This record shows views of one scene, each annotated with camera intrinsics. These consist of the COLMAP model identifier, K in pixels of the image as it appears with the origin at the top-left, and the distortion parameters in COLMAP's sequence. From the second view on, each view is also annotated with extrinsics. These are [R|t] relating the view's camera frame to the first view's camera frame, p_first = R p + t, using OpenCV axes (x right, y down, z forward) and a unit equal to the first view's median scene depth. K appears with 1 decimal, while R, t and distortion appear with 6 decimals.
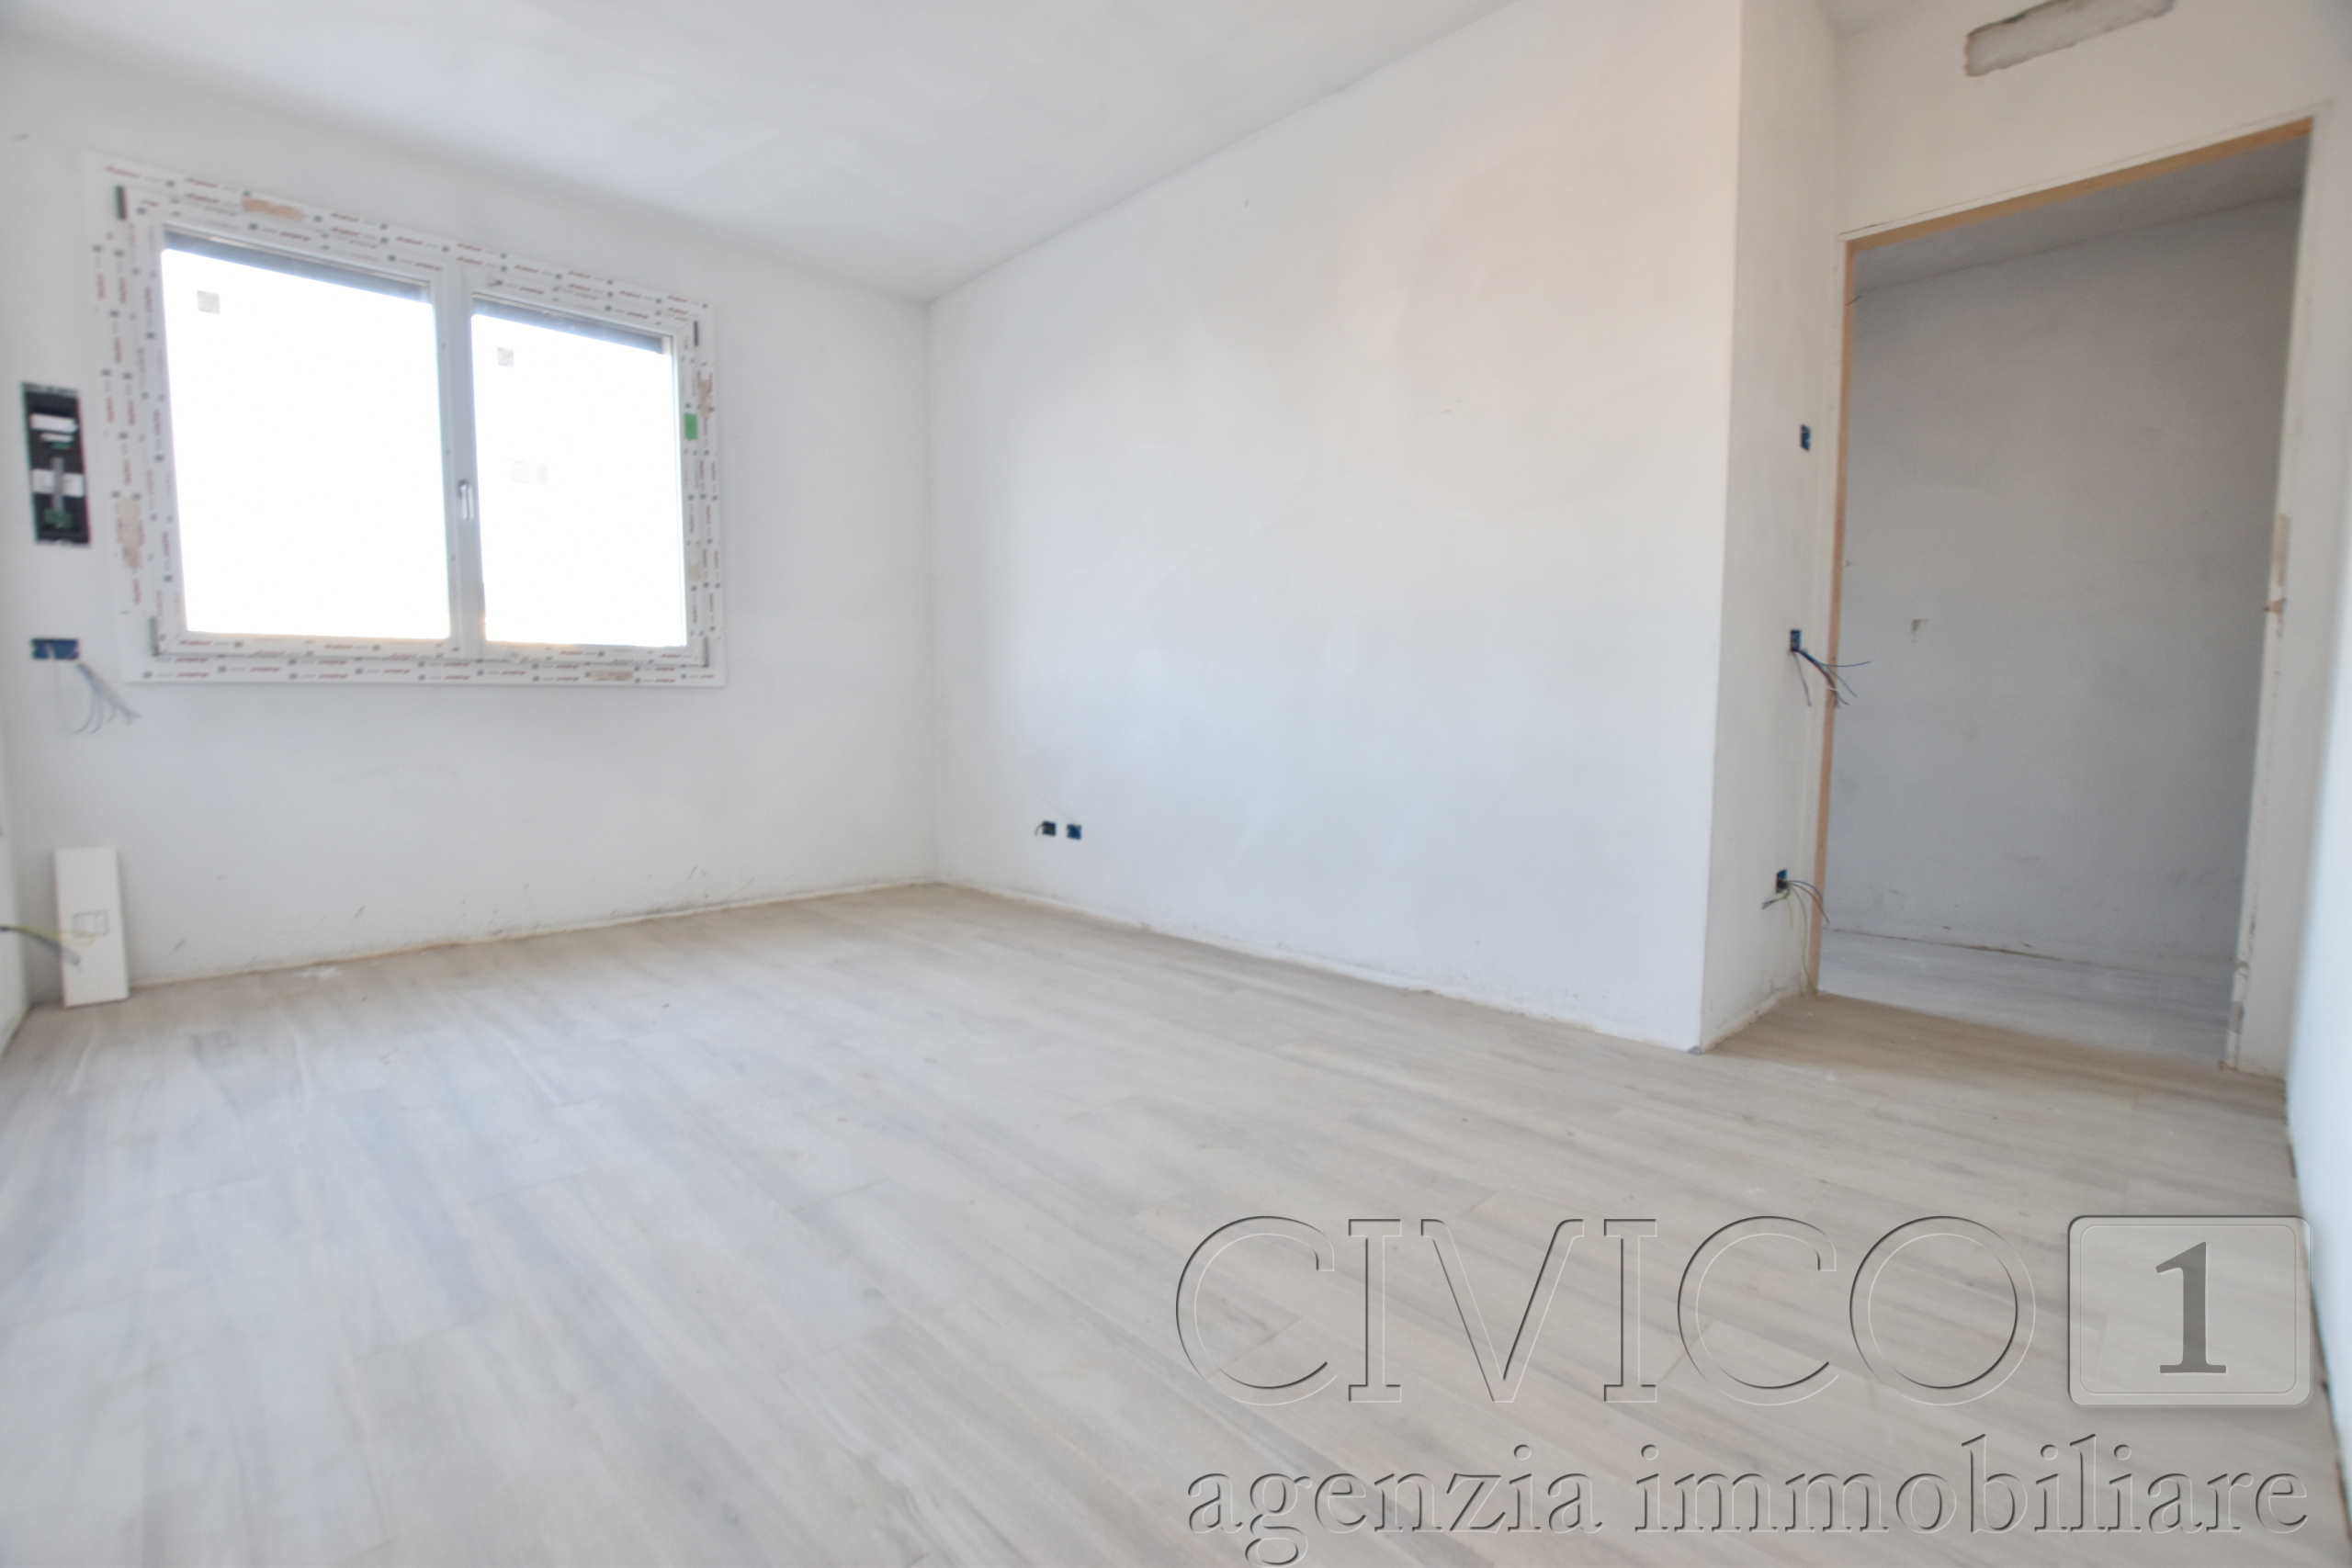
lens RADIAL K [[1092.2, 0, 1176.0], [0, 1092.2, 784.0], [0, 0, 1]] dist [-0.033938, 0.005184]
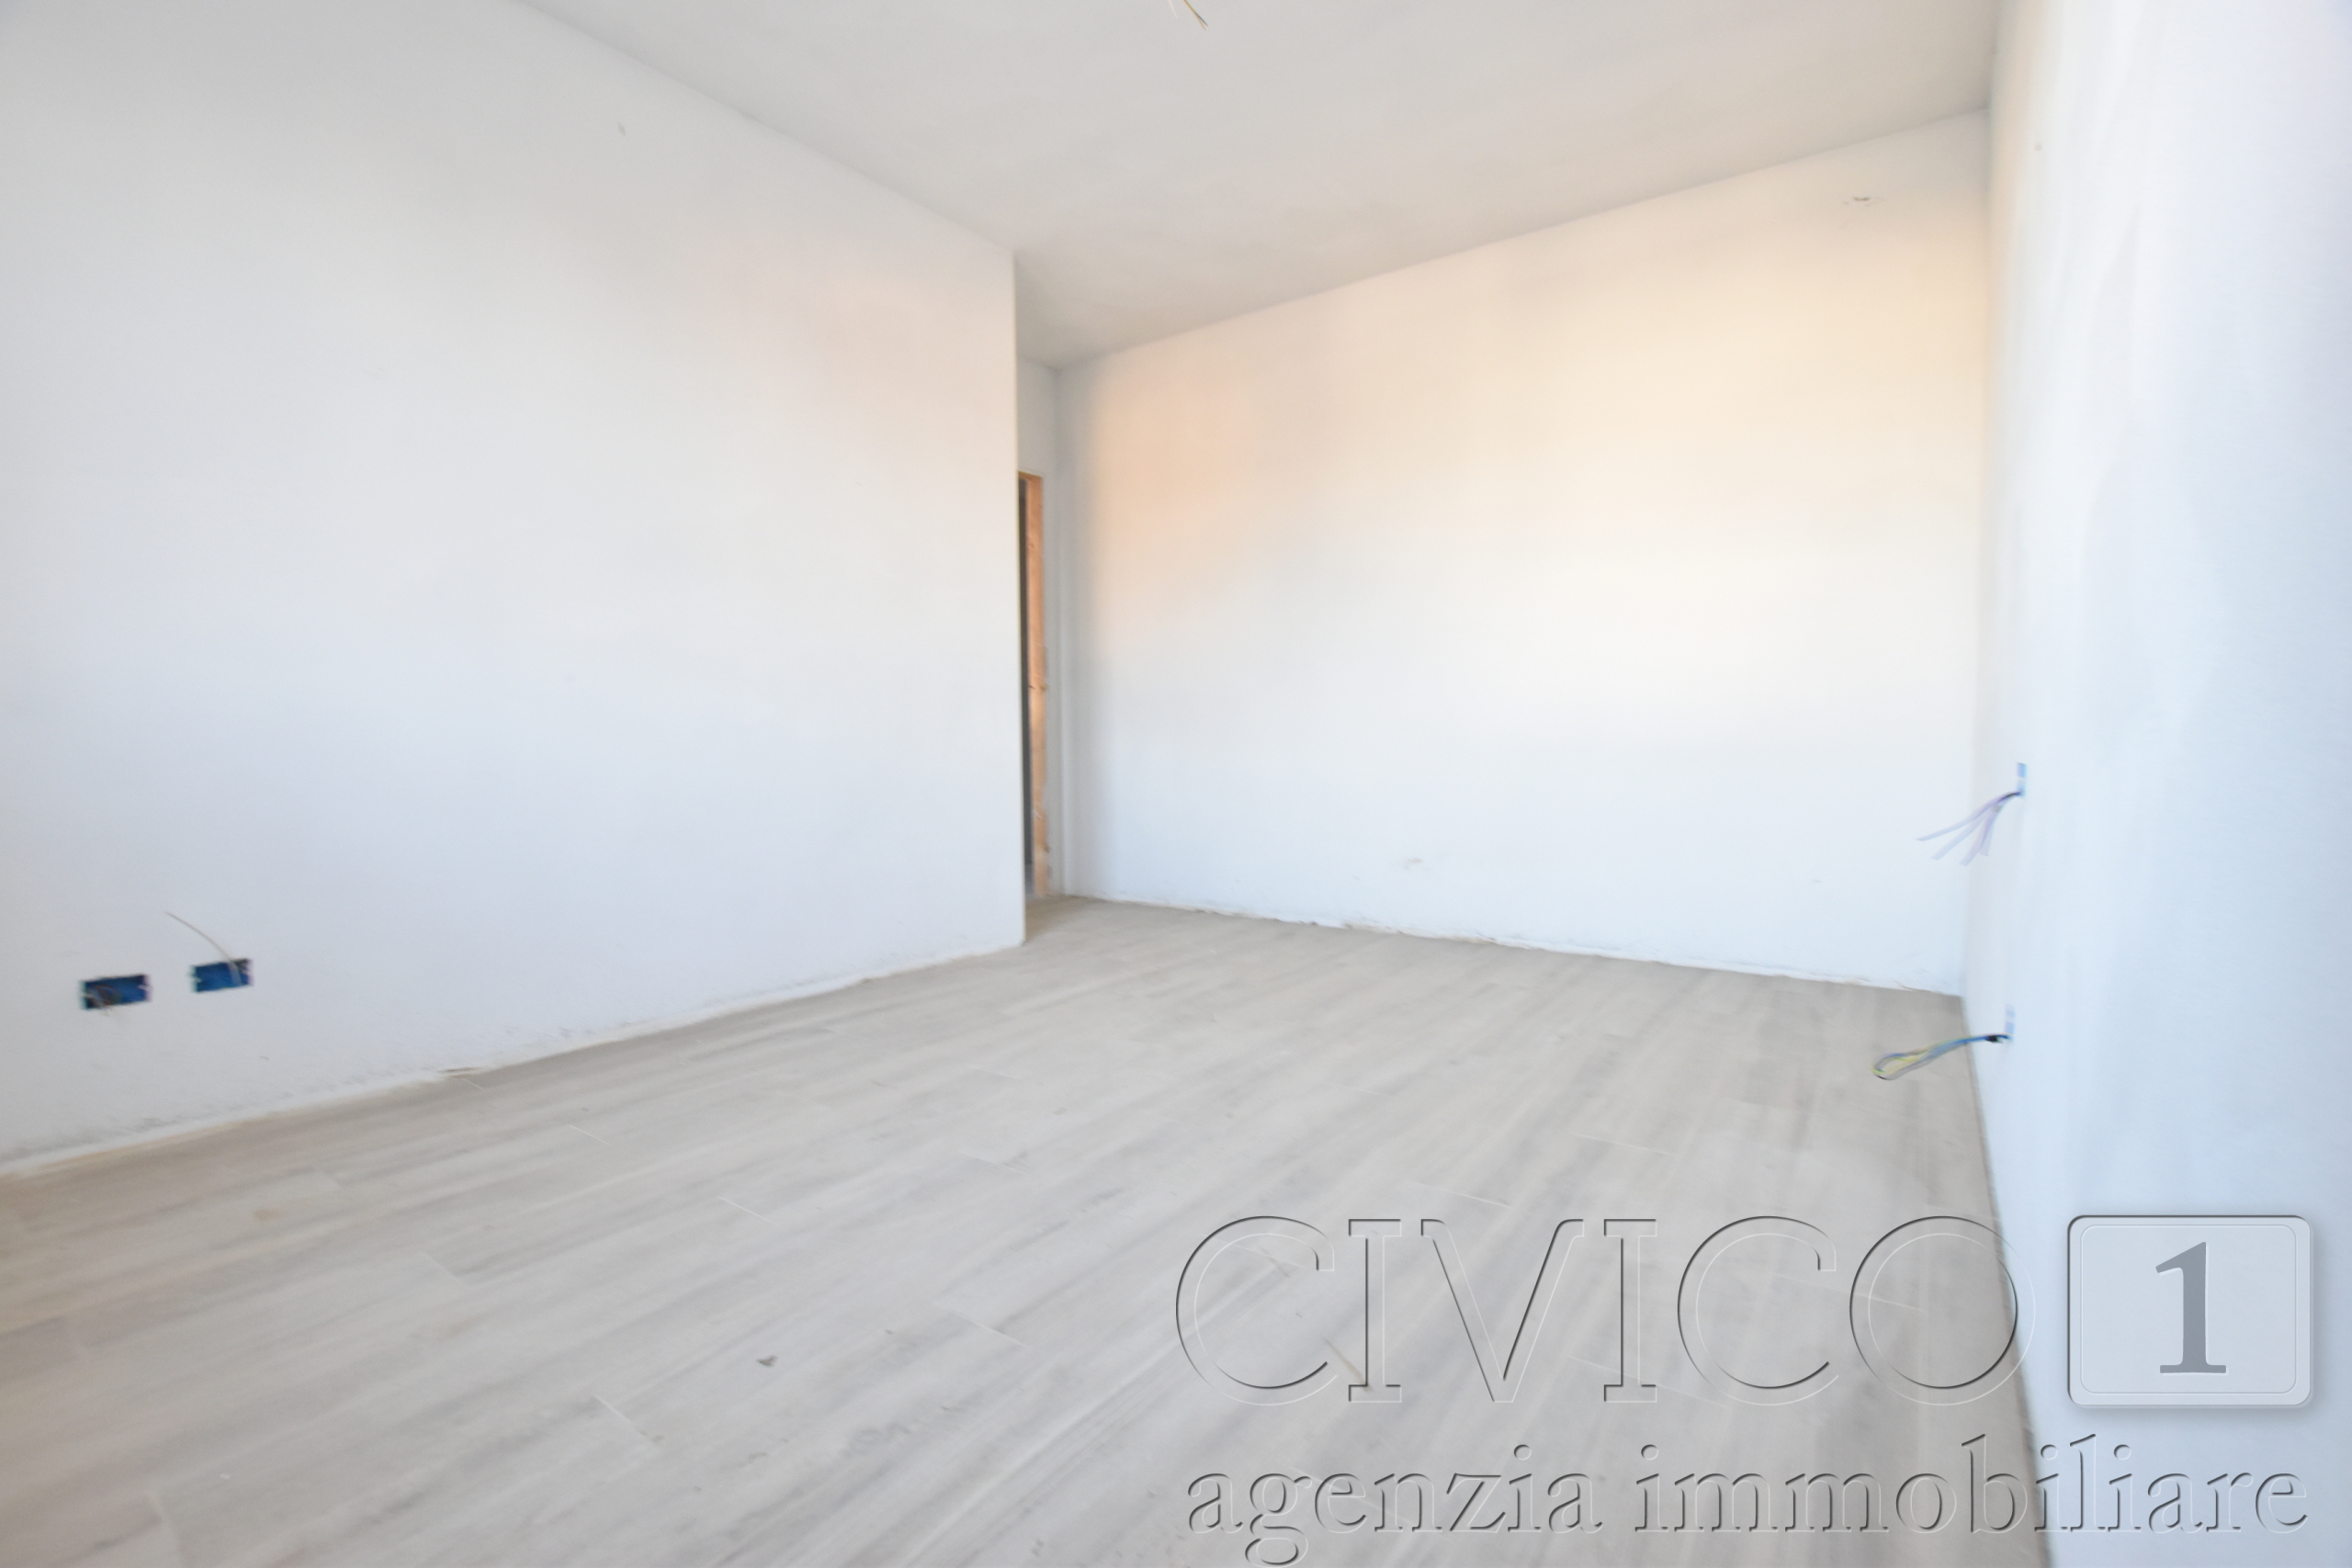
lens RADIAL K [[1092.2, 0, 1176.0], [0, 1092.2, 784.0], [0, 0, 1]] dist [-0.033938, 0.005184]
pose [[-0.219061, -0.039639, 0.974906, -0.948301], [0.078308, 0.995237, 0.058062, -0.058041], [-0.972564, 0.089062, -0.214913, 0.894684]]
